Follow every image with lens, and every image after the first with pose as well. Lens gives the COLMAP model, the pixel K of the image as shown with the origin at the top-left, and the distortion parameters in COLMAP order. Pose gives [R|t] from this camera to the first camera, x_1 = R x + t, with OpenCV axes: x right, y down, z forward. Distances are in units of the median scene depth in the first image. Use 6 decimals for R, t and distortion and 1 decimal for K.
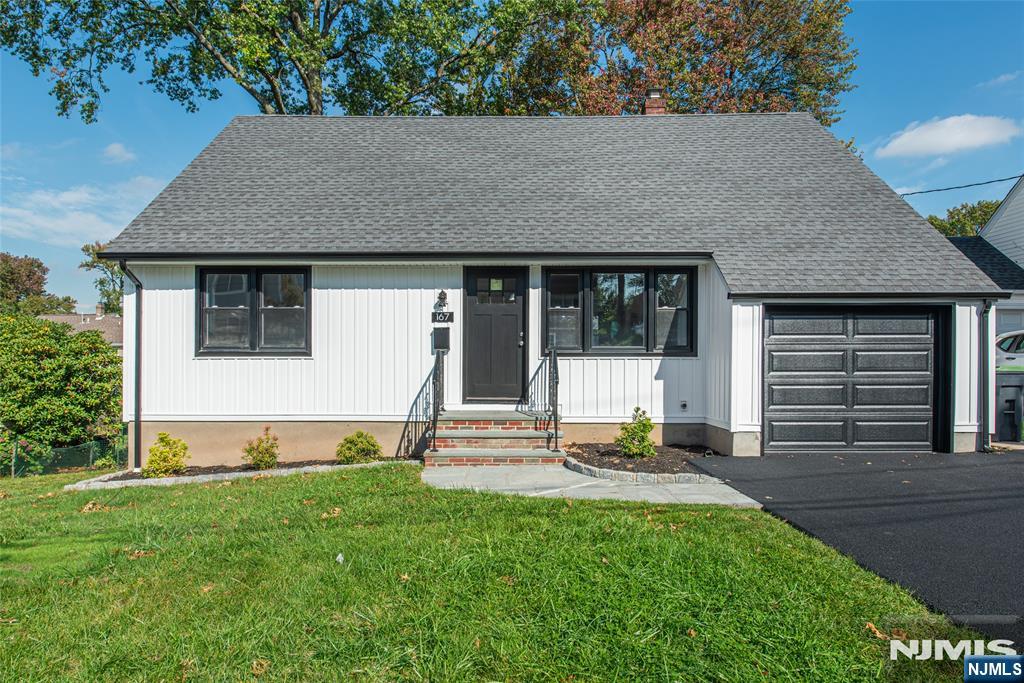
lens RADIAL K [[650.5, 0, 512.0], [0, 650.5, 341.5], [0, 0, 1]] dist [-0.003290, -0.000290]
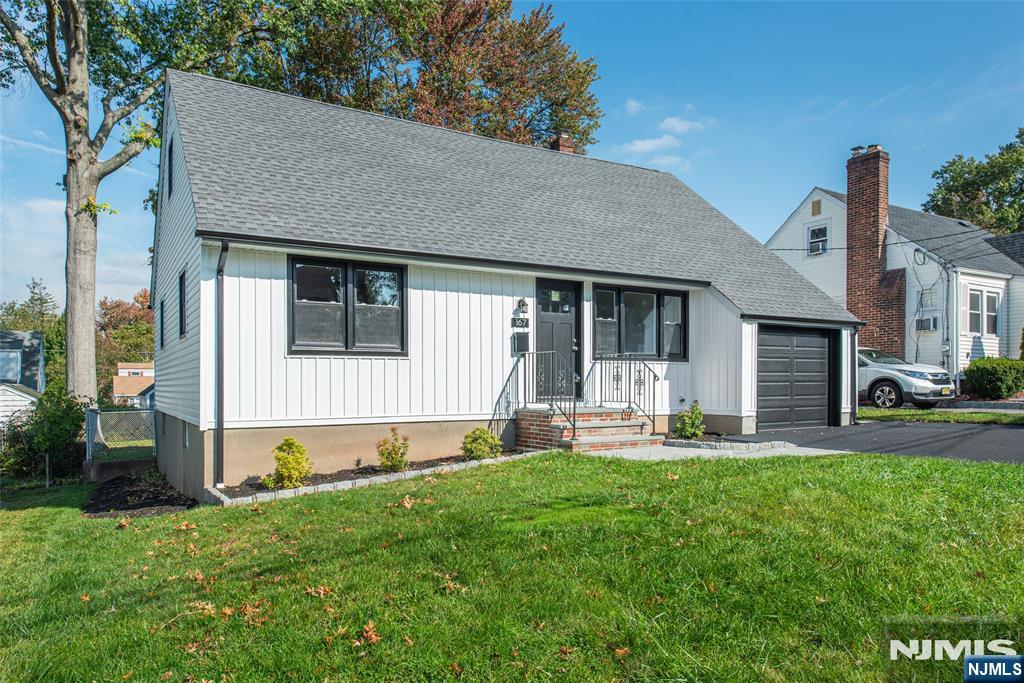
lens RADIAL K [[692.4, 0, 512.3], [0, 692.4, 368.3], [0, 0, 1]] dist [0.001304, -0.000087]
pose [[0.851105, 0.007831, 0.524937, -0.726079], [-0.014567, 0.999856, 0.008703, 0.028729], [-0.524793, -0.015054, 0.851096, 0.020367]]
